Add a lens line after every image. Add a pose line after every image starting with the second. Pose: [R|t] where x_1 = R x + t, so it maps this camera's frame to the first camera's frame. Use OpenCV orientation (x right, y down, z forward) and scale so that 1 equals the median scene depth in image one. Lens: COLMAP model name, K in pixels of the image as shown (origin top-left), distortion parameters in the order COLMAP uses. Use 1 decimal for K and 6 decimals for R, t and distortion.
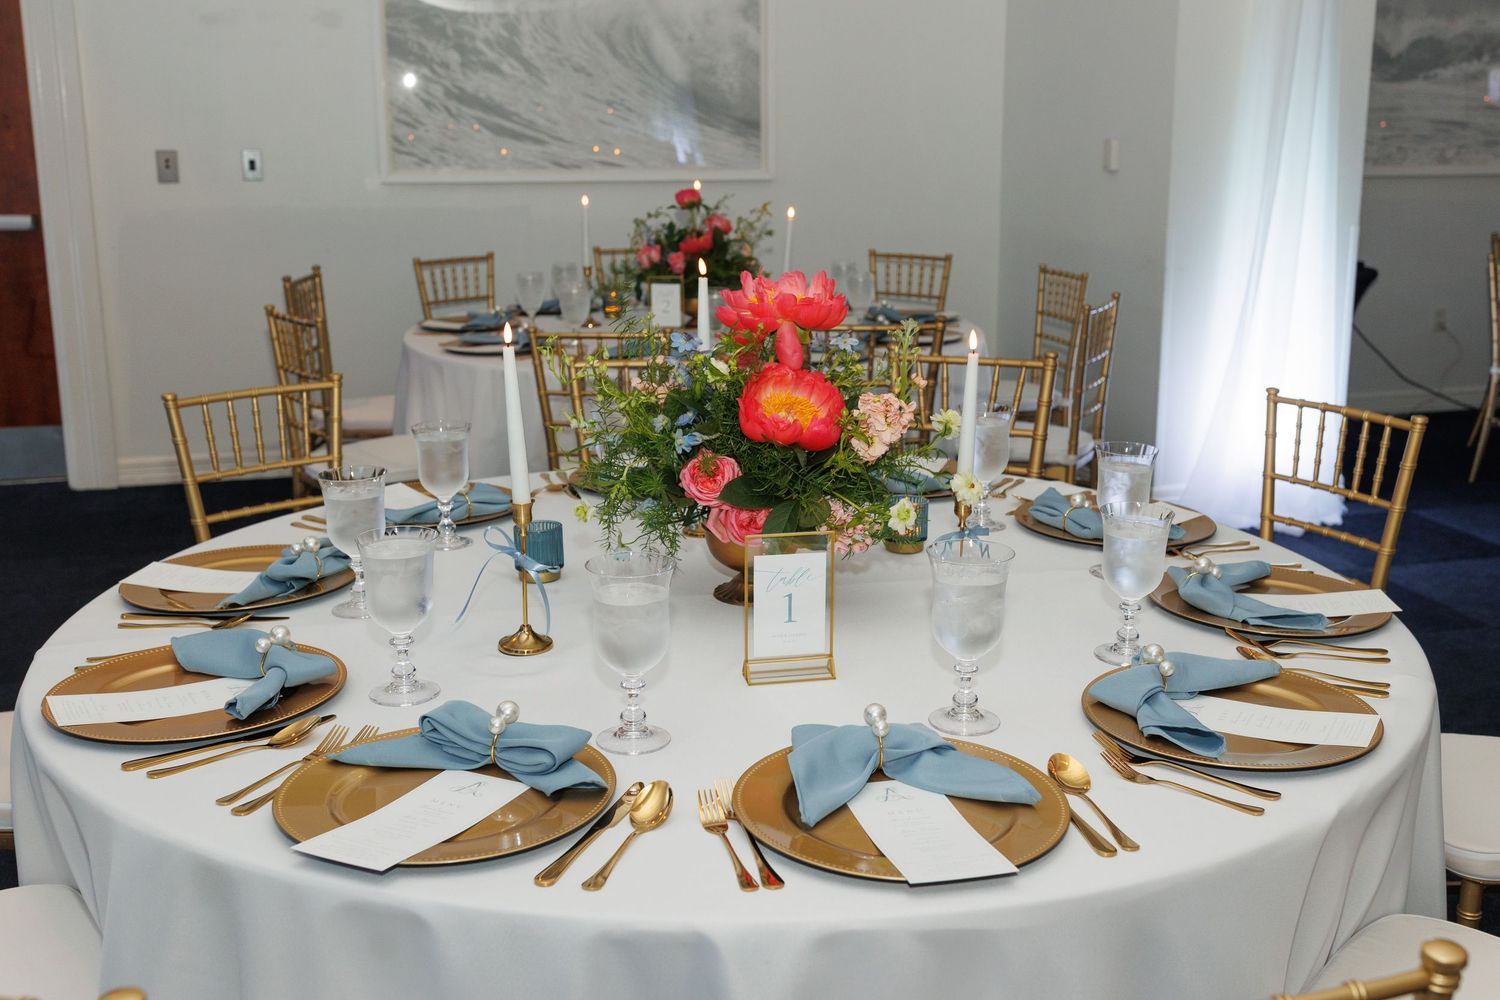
lens RADIAL K [[1719.4, 0, 750.0], [0, 1719.4, 500.0], [0, 0, 1]] dist [-0.021808, -0.016376]
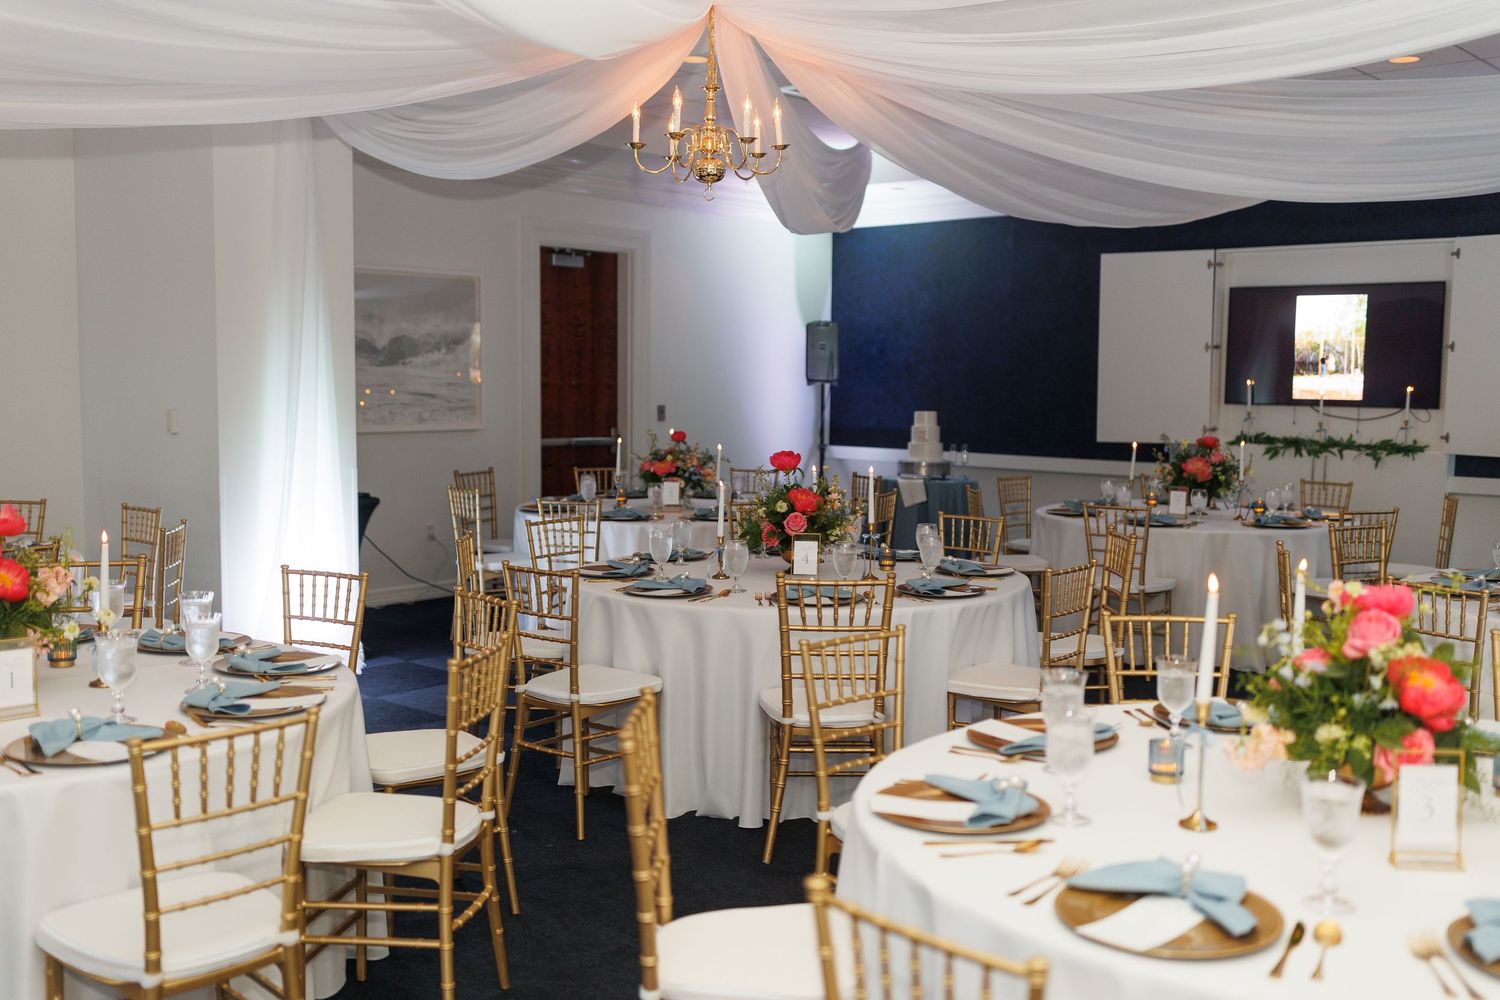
lens RADIAL K [[1425.9, 0, 750.0], [0, 1425.9, 500.0], [0, 0, 1]] dist [0.008981, -0.012299]
pose [[0.831969, -0.036653, 0.553611, -0.051832], [0.111798, 0.988423, -0.102569, 0.037839], [-0.543442, 0.147227, 0.826435, -0.240942]]
